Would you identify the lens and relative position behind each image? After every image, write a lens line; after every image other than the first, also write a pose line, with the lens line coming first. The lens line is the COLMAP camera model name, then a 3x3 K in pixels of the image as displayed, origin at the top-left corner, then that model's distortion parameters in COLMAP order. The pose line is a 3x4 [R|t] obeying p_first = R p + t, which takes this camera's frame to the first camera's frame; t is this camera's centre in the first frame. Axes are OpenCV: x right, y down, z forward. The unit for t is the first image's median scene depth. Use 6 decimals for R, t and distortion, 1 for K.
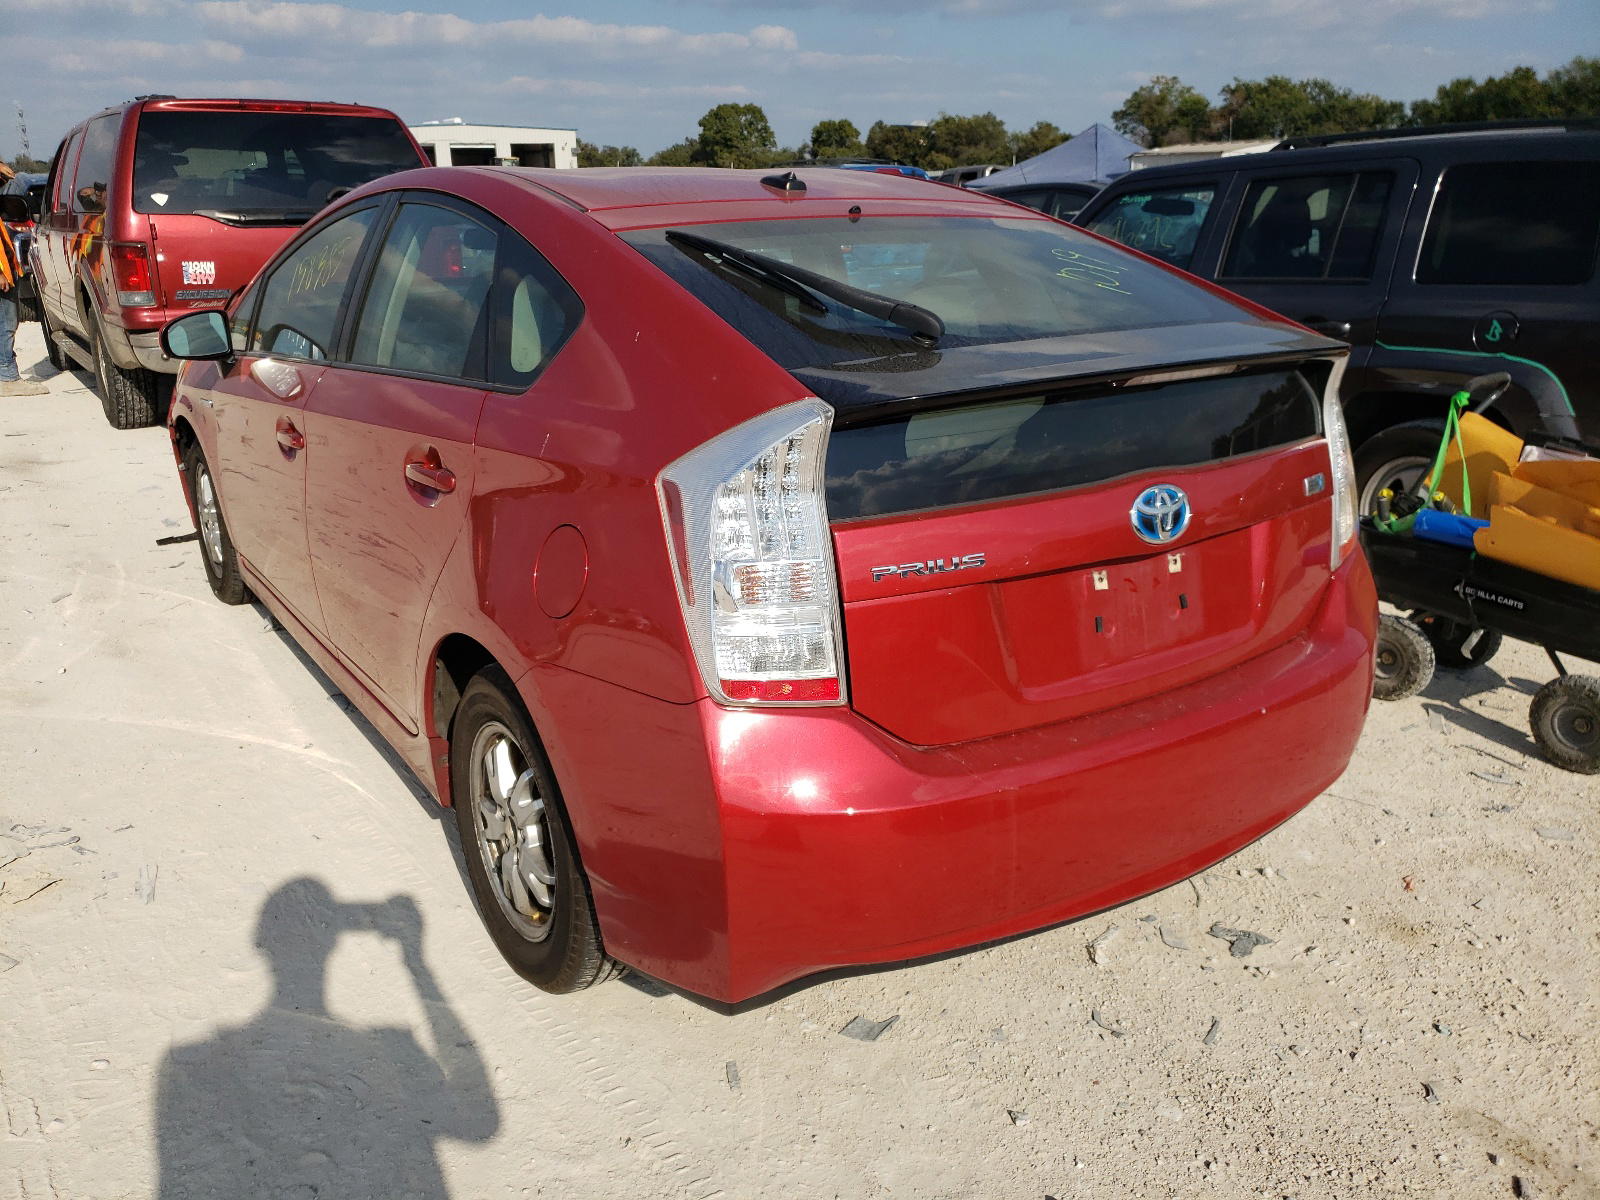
lens RADIAL K [[1243.3, 0, 800.0], [0, 1243.3, 600.0], [0, 0, 1]] dist [0.000021, -0.000742]
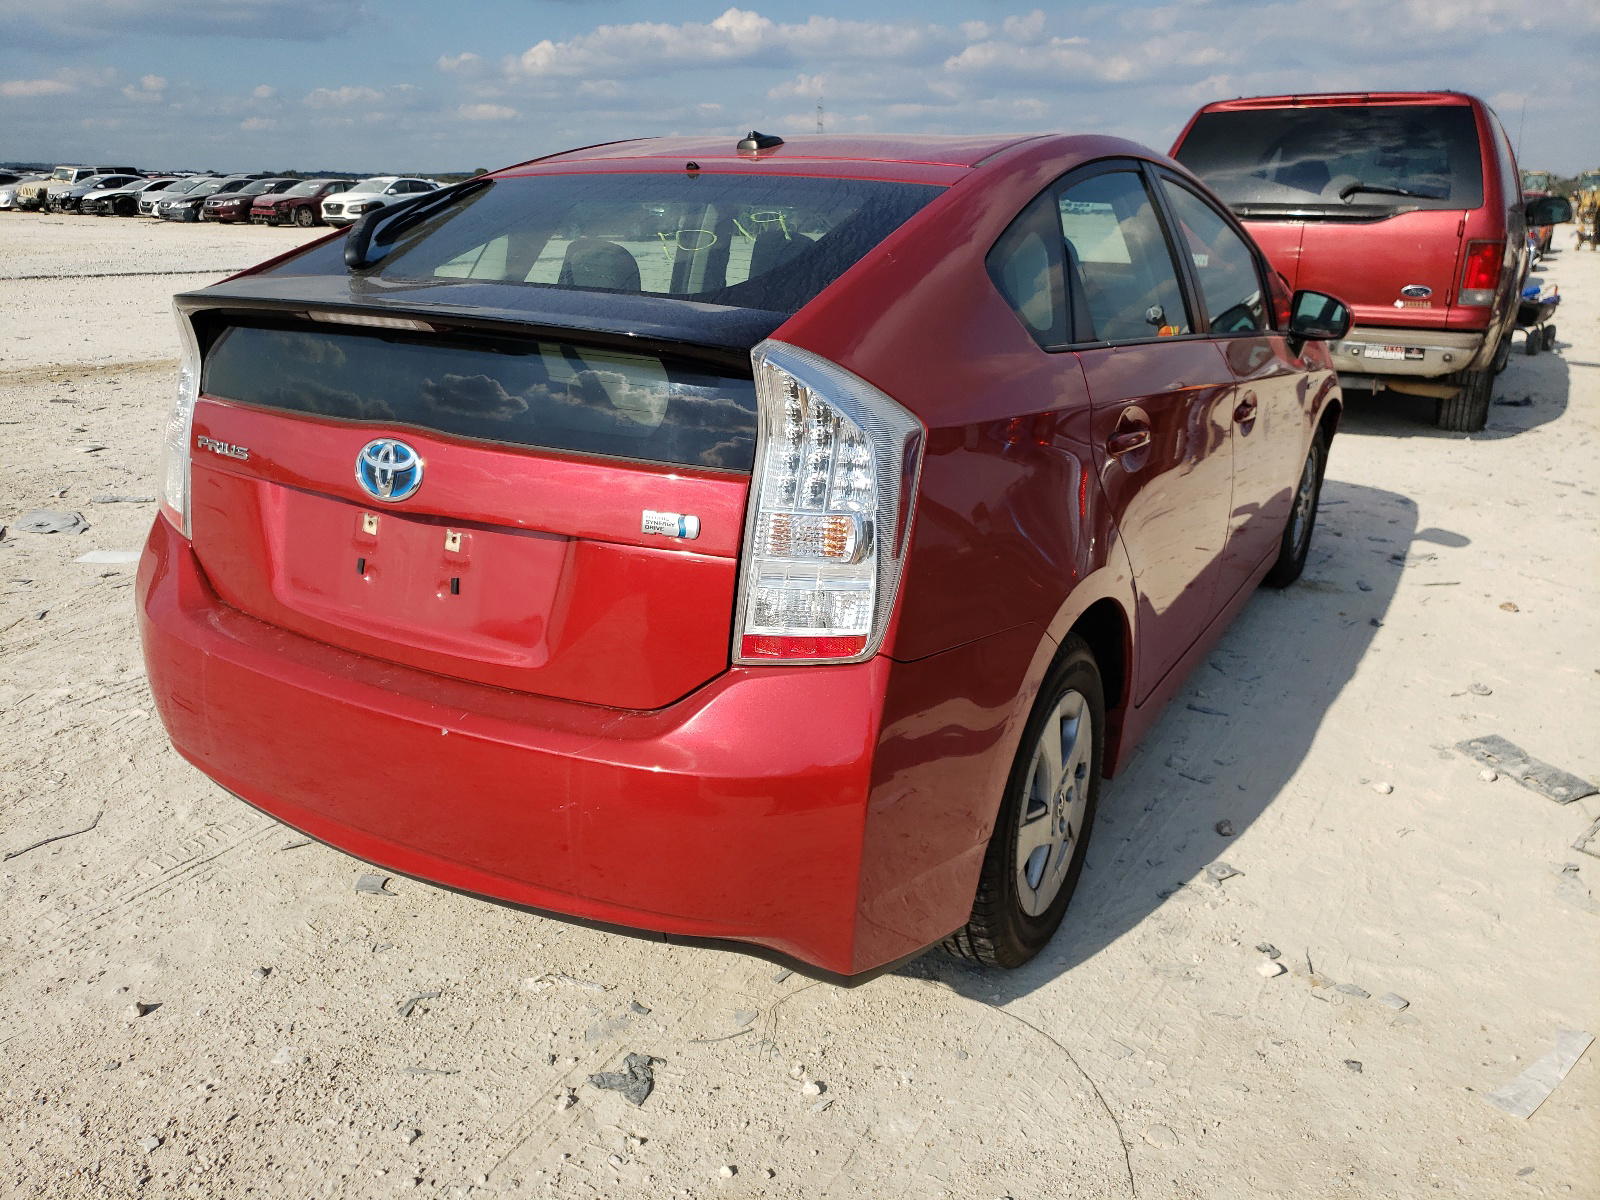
lens RADIAL K [[1243.3, 0, 800.0], [0, 1243.3, 600.0], [0, 0, 1]] dist [0.000021, -0.000742]
pose [[0.423675, 0.284879, -0.859851, 1.256511], [-0.293620, 0.941194, 0.167154, -0.224852], [0.856905, 0.181651, 0.482407, 0.825400]]
